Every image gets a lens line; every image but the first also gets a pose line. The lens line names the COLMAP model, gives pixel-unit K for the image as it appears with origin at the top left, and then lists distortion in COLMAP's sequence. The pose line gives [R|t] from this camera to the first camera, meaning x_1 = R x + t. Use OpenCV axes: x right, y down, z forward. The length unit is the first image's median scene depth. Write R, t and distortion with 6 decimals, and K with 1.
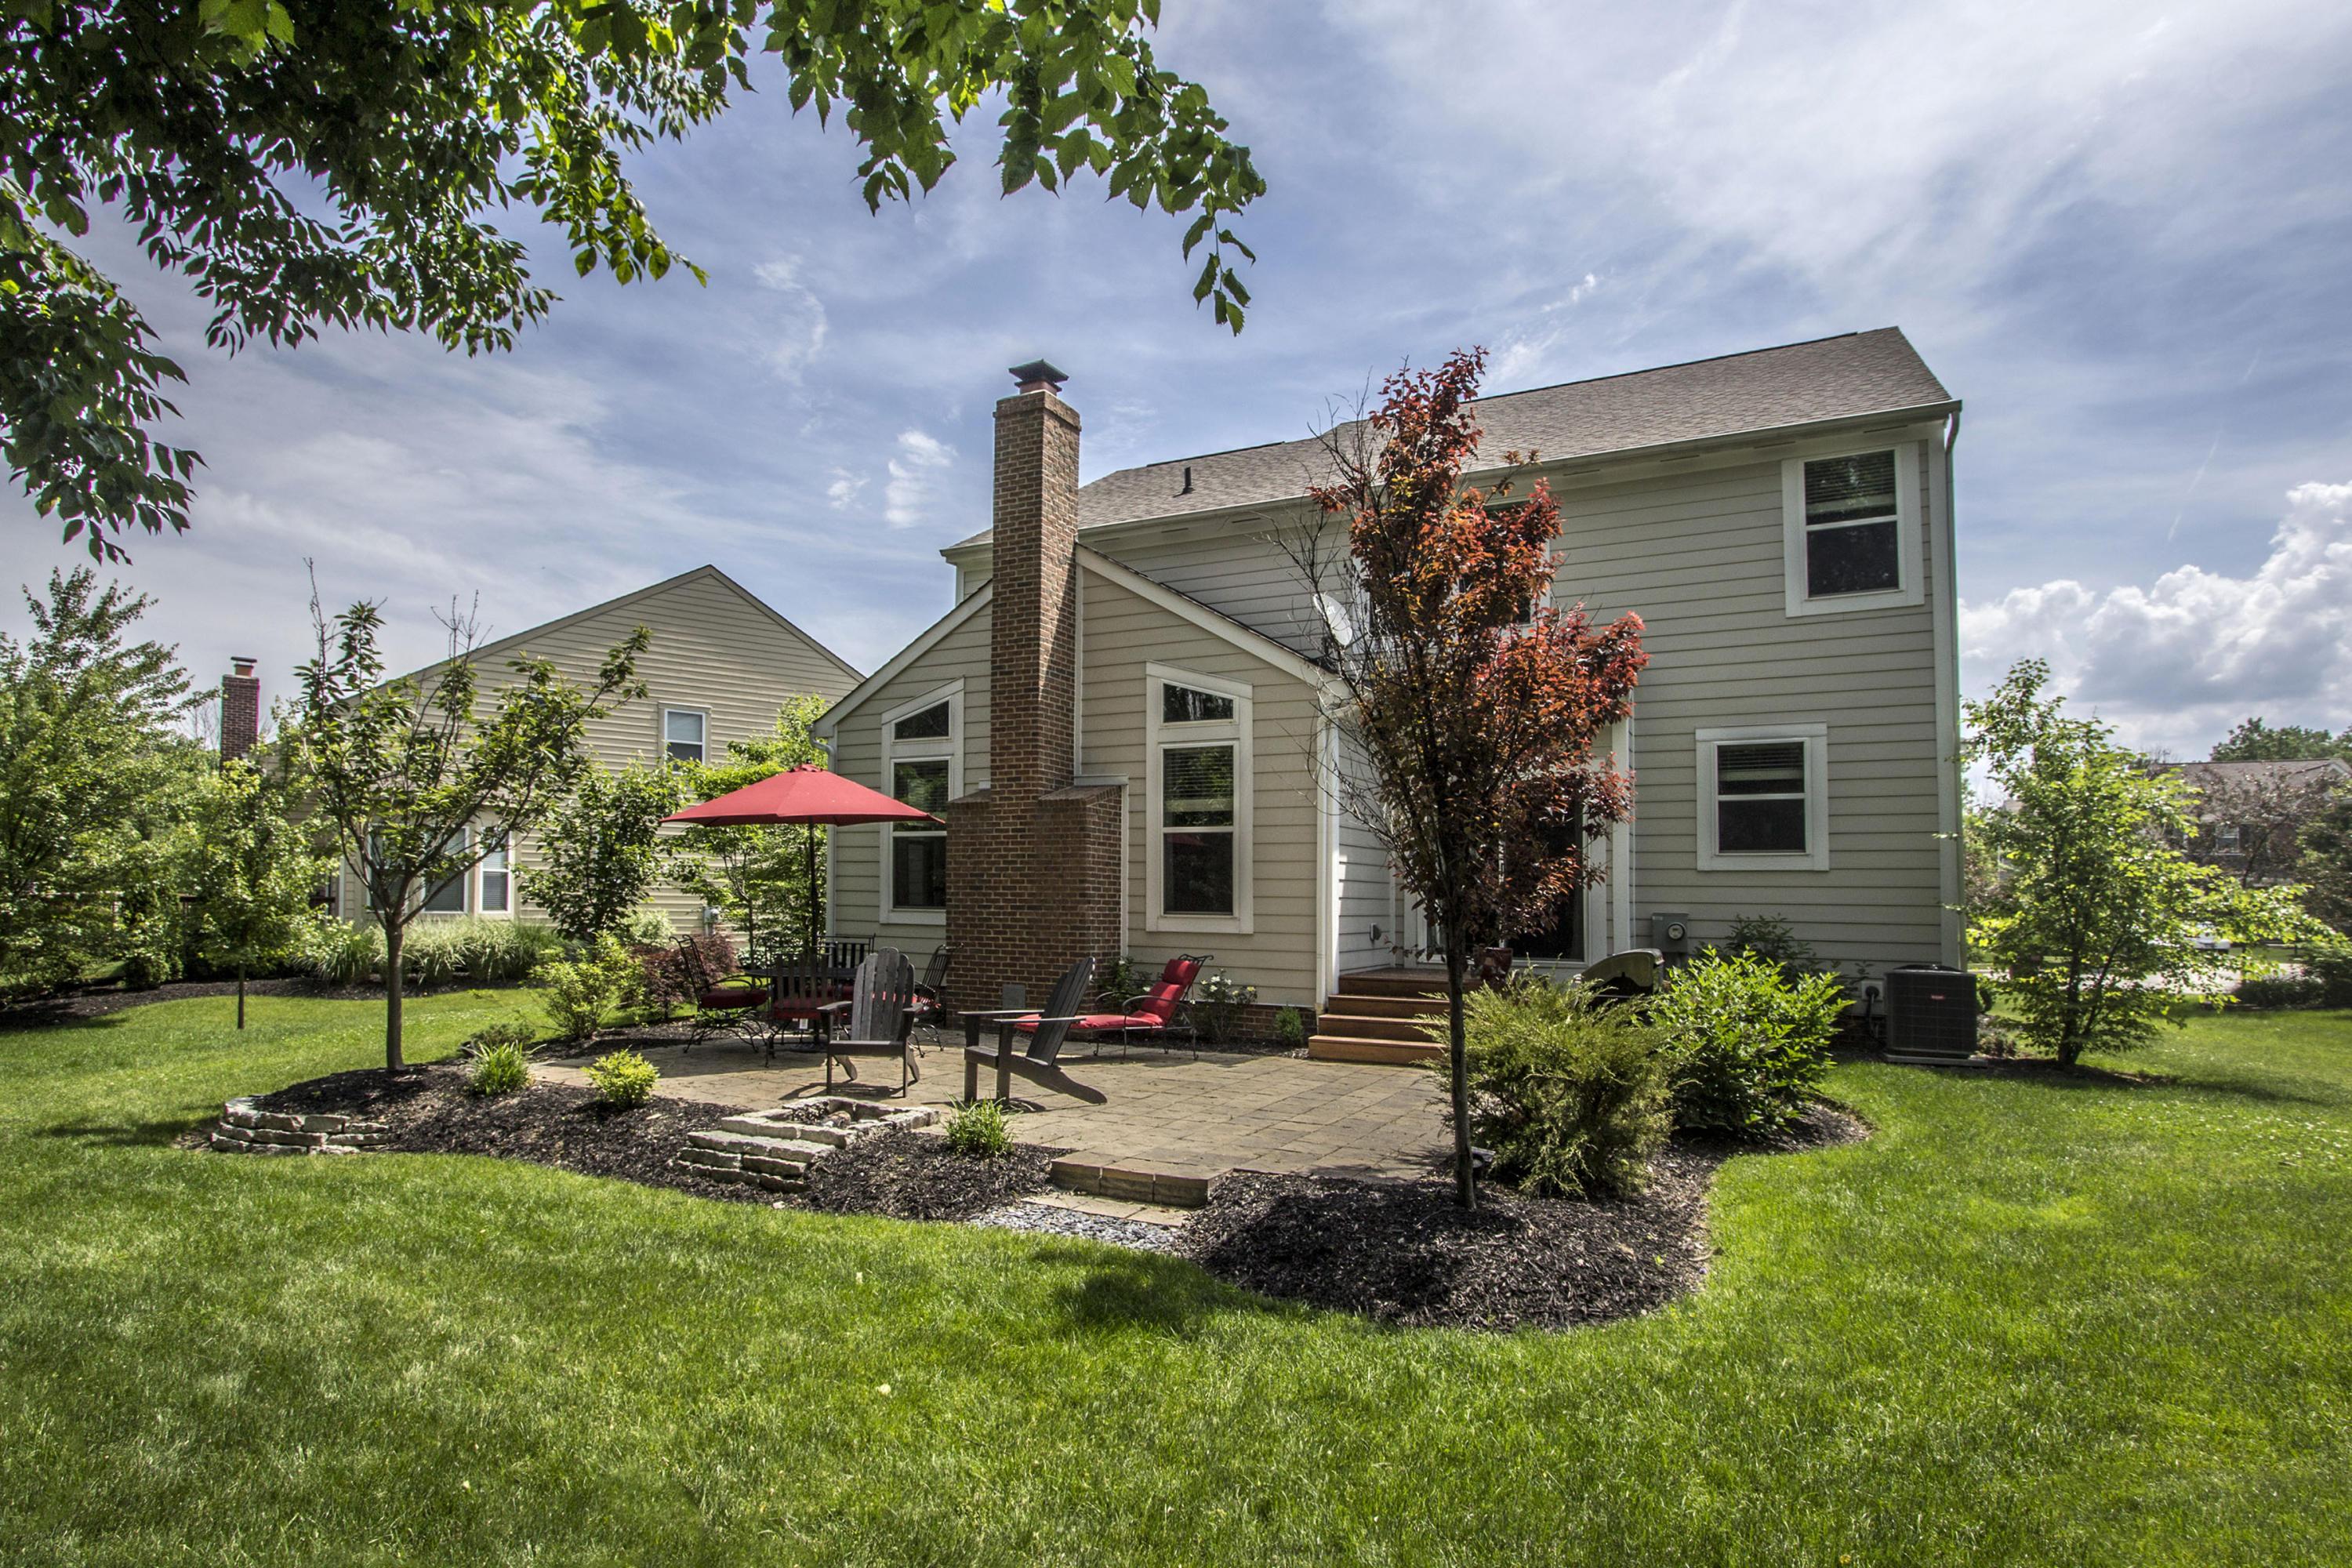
lens RADIAL K [[1148.8, 0, 1190.3], [0, 1148.8, 874.7], [0, 0, 1]] dist [-0.019773, 0.000060]
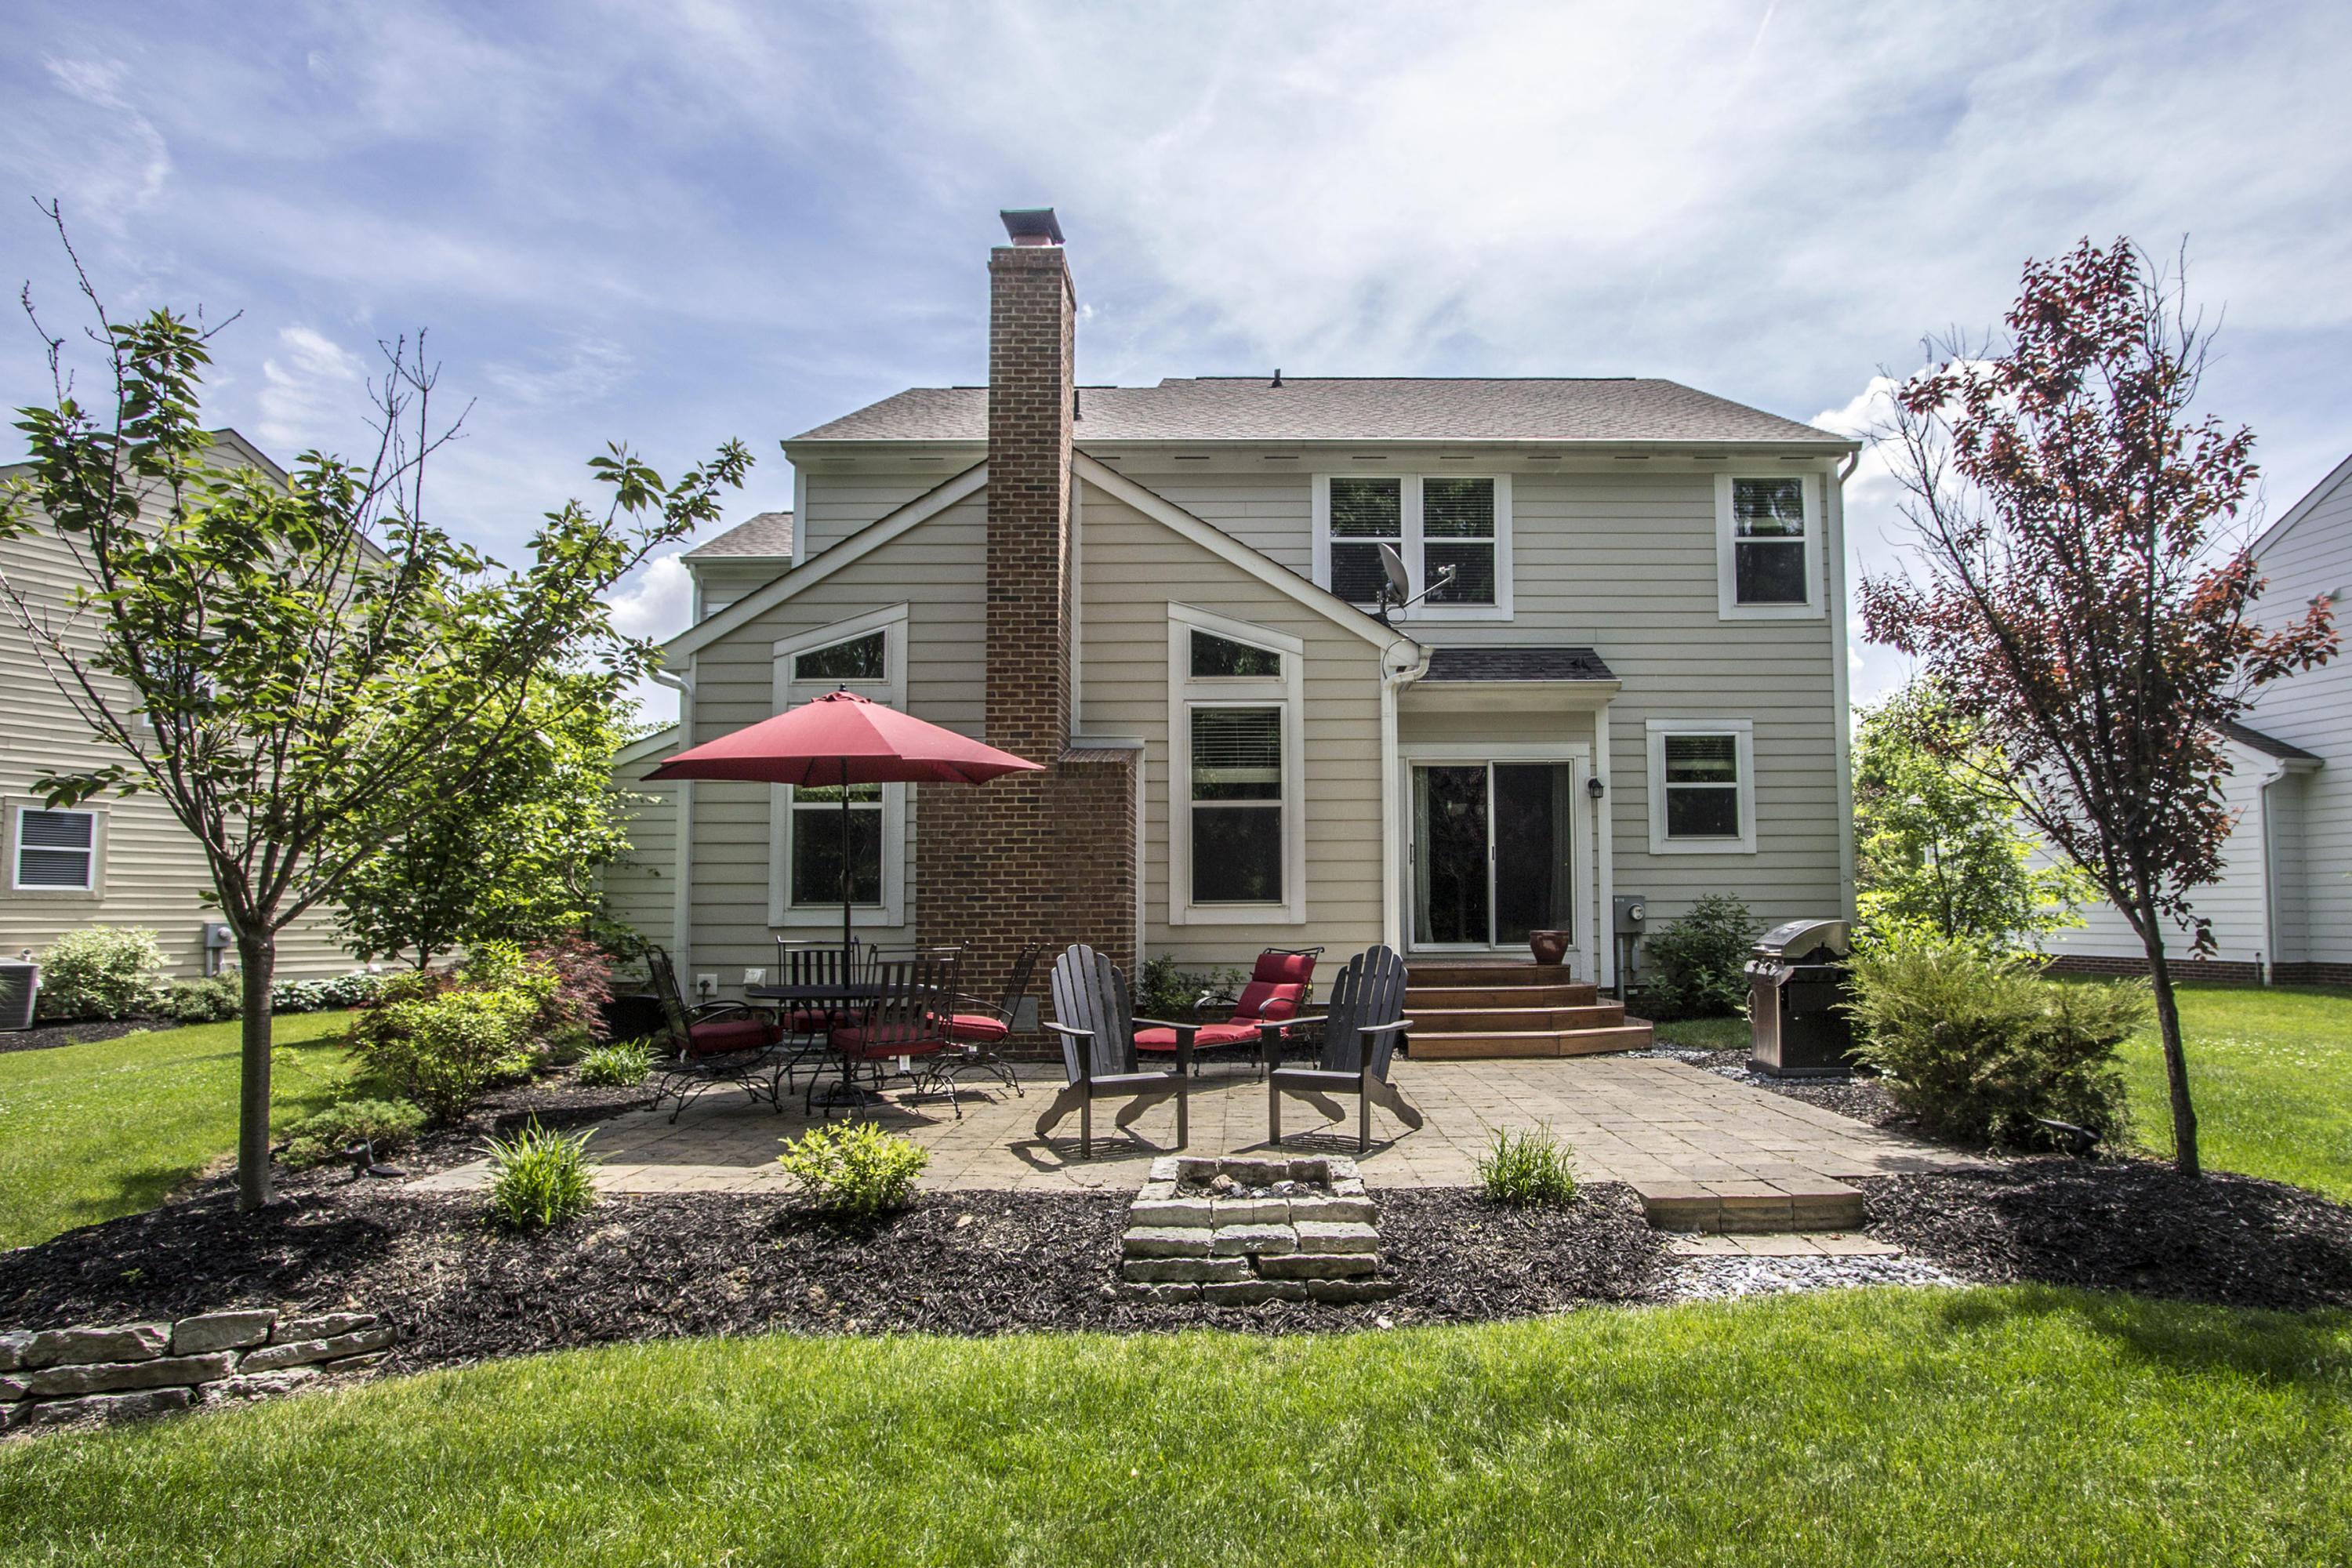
lens RADIAL K [[1148.8, 0, 1196.7], [0, 1148.8, 887.9], [0, 0, 1]] dist [-0.019773, 0.000060]
pose [[0.893419, -0.010312, 0.449107, -0.408398], [0.010000, 0.999945, 0.003067, 0.020416], [-0.449114, 0.001751, 0.893473, 0.252972]]
